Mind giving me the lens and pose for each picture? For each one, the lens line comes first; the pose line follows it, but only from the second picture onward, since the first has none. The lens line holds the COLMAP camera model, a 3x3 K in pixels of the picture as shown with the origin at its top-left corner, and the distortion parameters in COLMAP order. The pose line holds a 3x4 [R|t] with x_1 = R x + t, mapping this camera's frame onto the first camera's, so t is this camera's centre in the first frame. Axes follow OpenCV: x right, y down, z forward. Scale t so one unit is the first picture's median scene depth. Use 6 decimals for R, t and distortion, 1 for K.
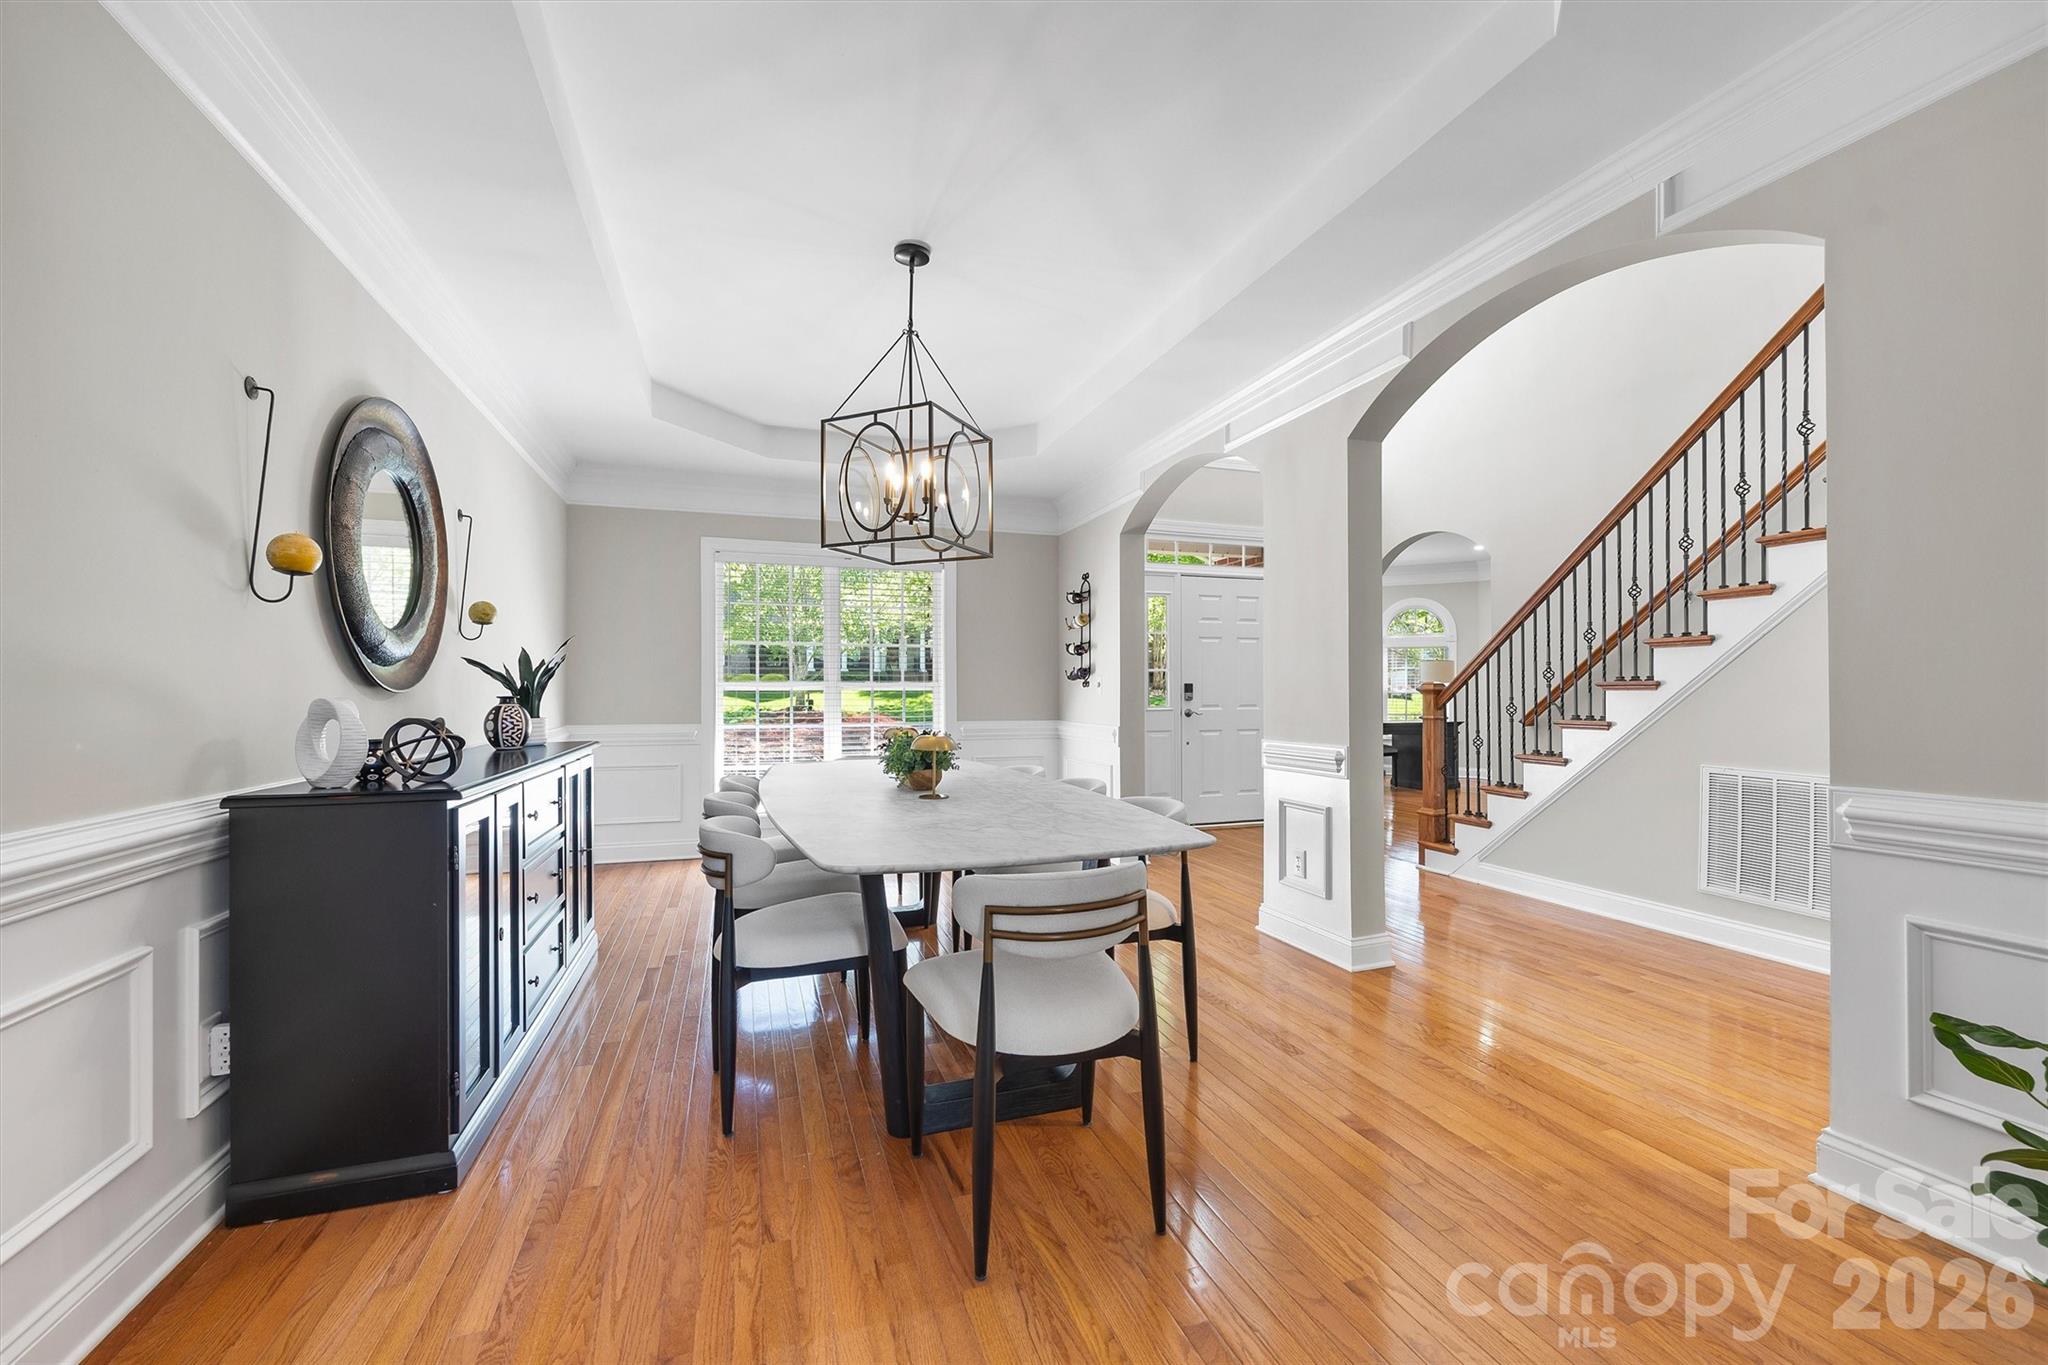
lens RADIAL K [[827.2, 0, 1030.5], [0, 827.2, 681.3], [0, 0, 1]] dist [0.001099, 0.000479]
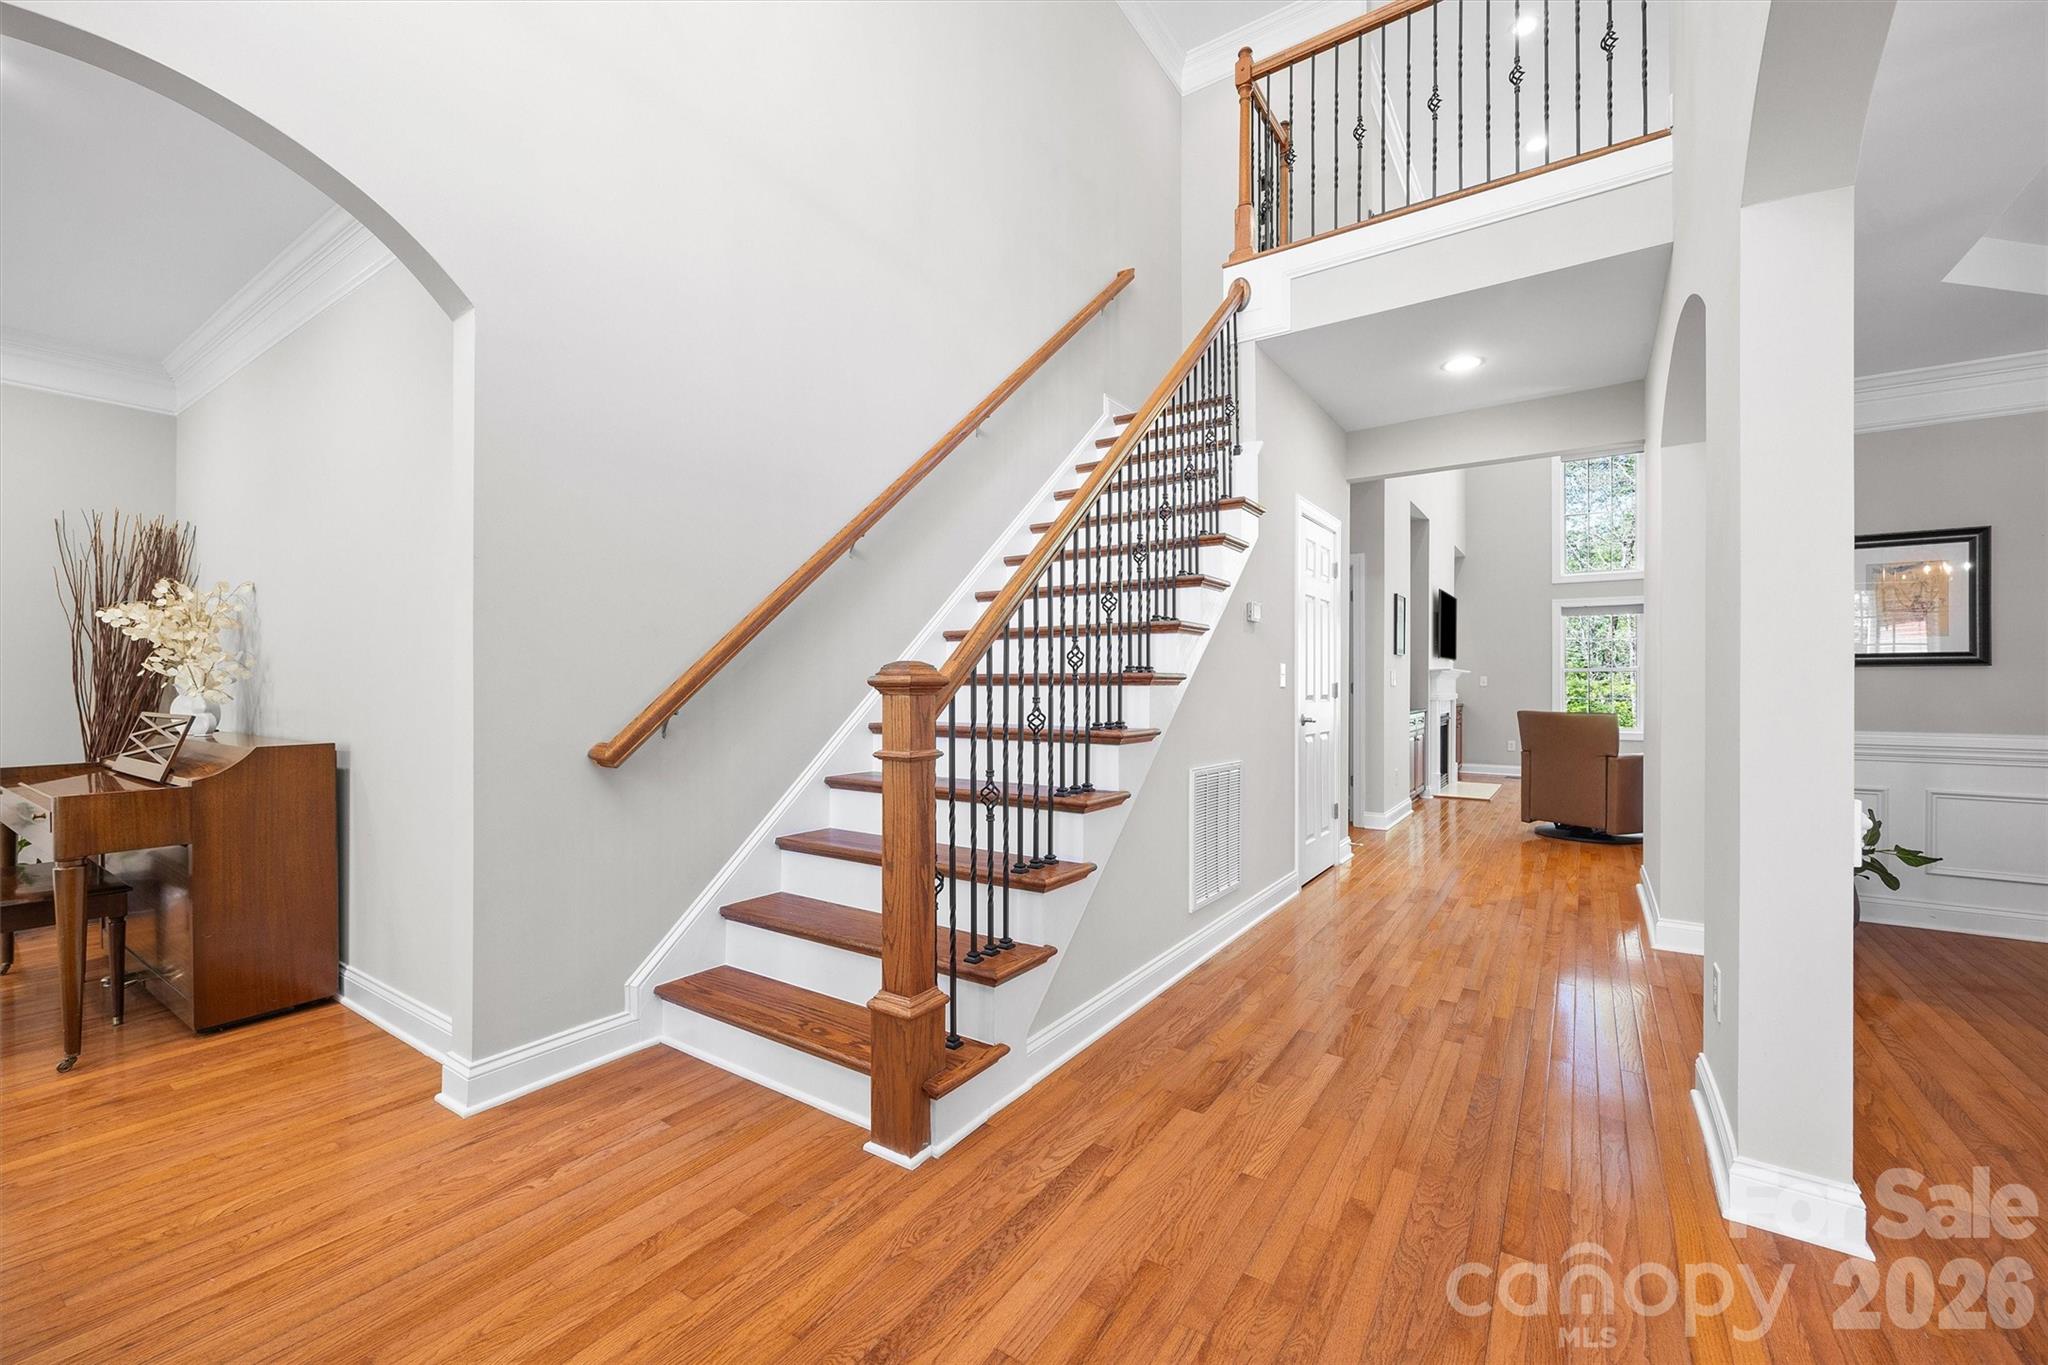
lens RADIAL K [[827.2, 0, 1026.0], [0, 827.2, 685.2], [0, 0, 1]] dist [0.001099, 0.000479]
pose [[-0.602185, 0.002373, 0.798353, 0.202710], [-0.008936, 0.999913, -0.009713, 0.020181], [-0.798307, -0.012983, -0.602111, 1.635384]]
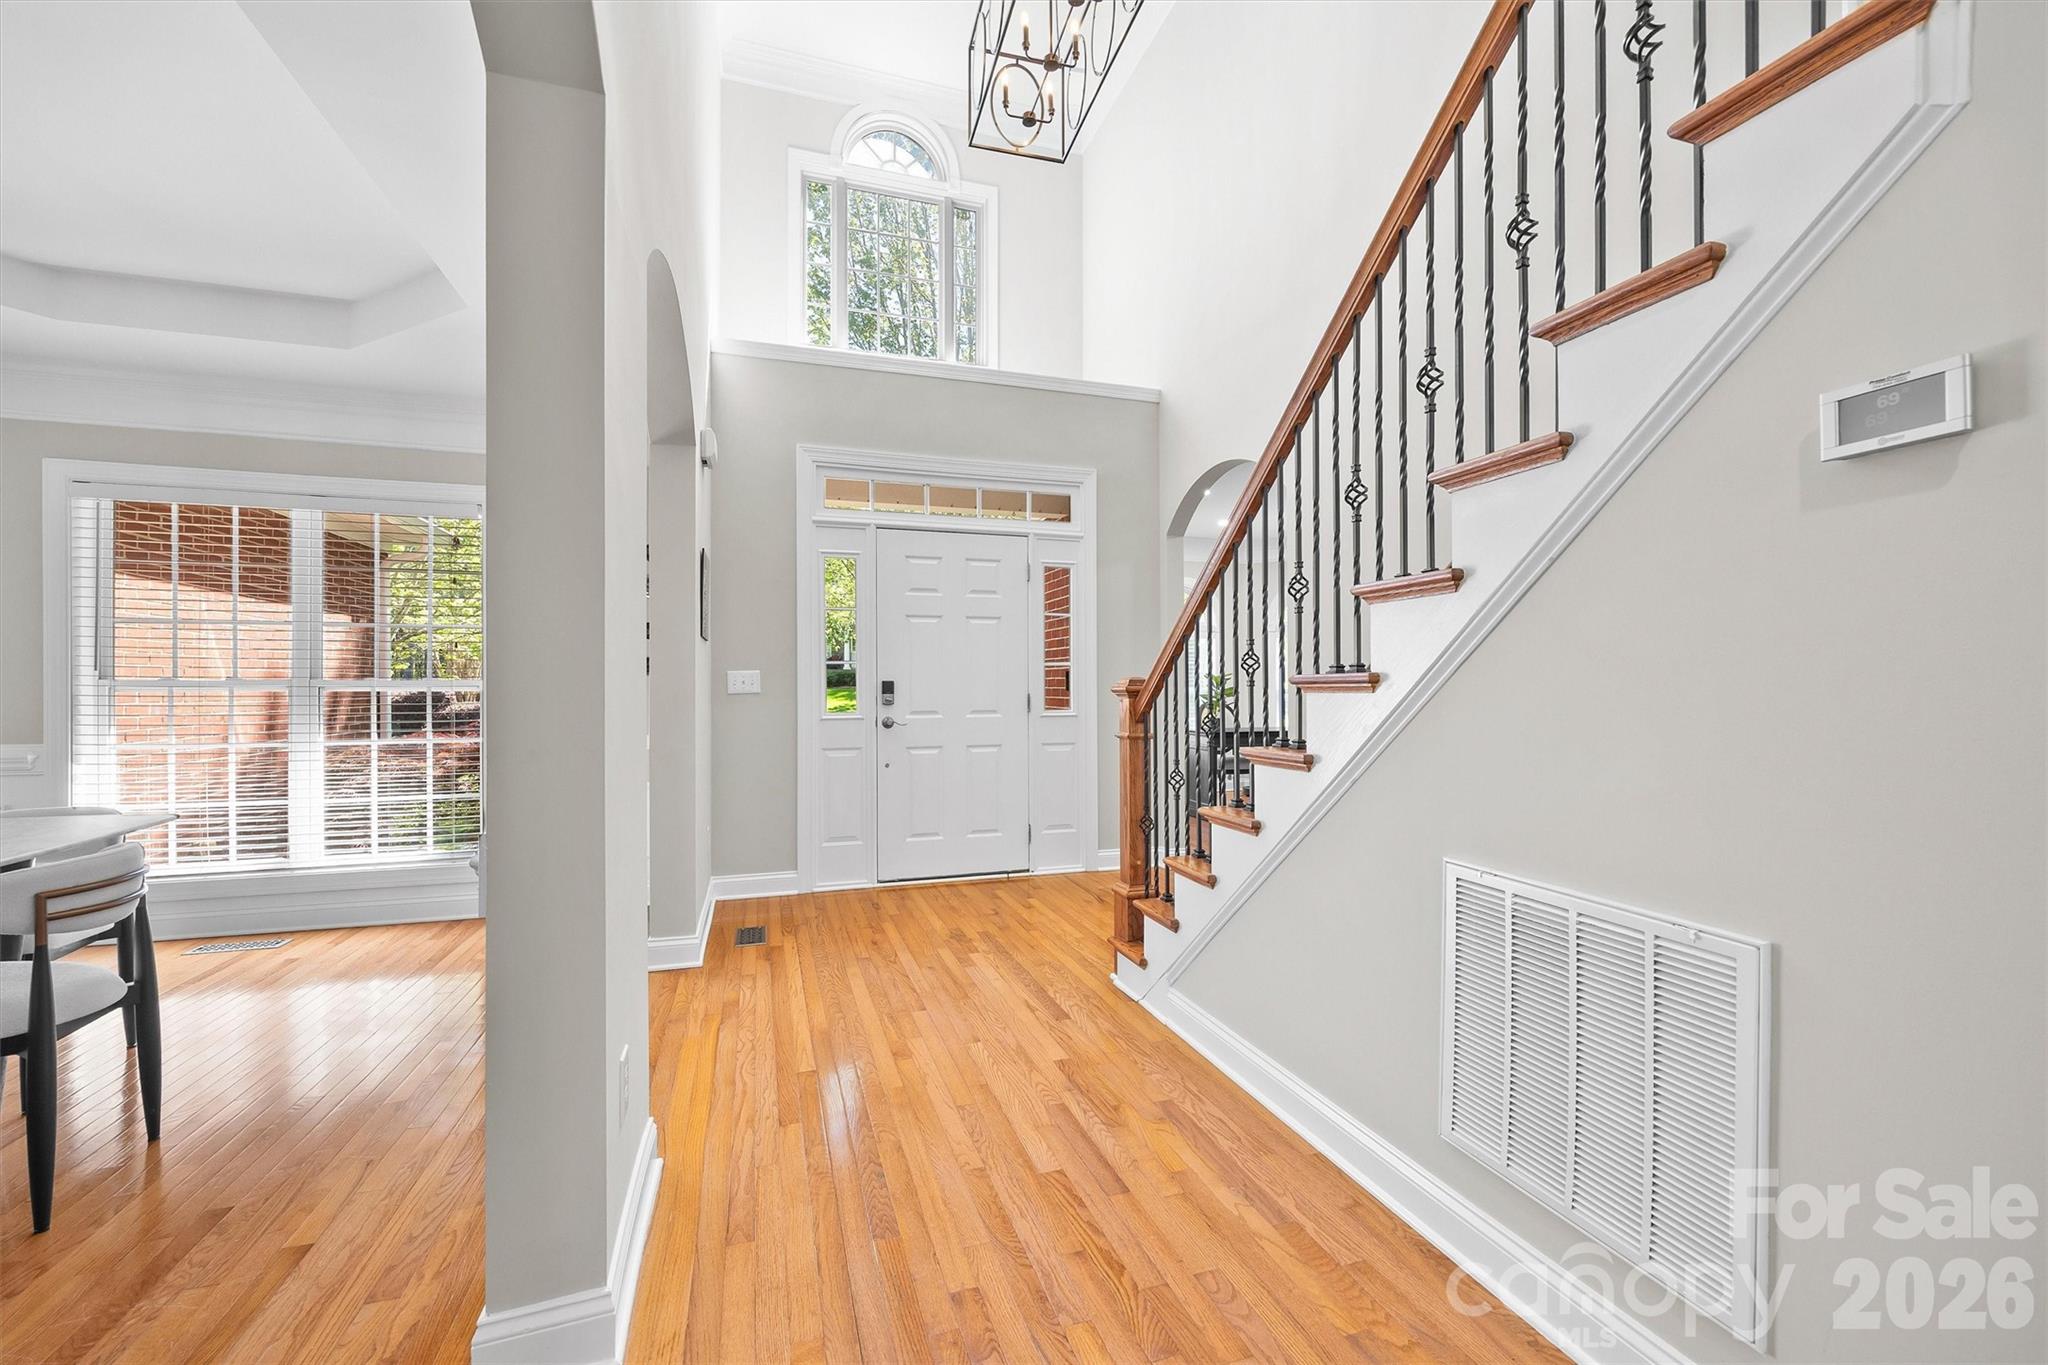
lens RADIAL K [[827.2, 0, 1026.9], [0, 827.2, 694.0], [0, 0, 1]] dist [0.001099, 0.000479]
pose [[0.999853, -0.002049, -0.017044, 0.575328], [0.002351, 0.999840, 0.017755, 0.002790], [0.017005, -0.017792, 0.999697, 0.534154]]
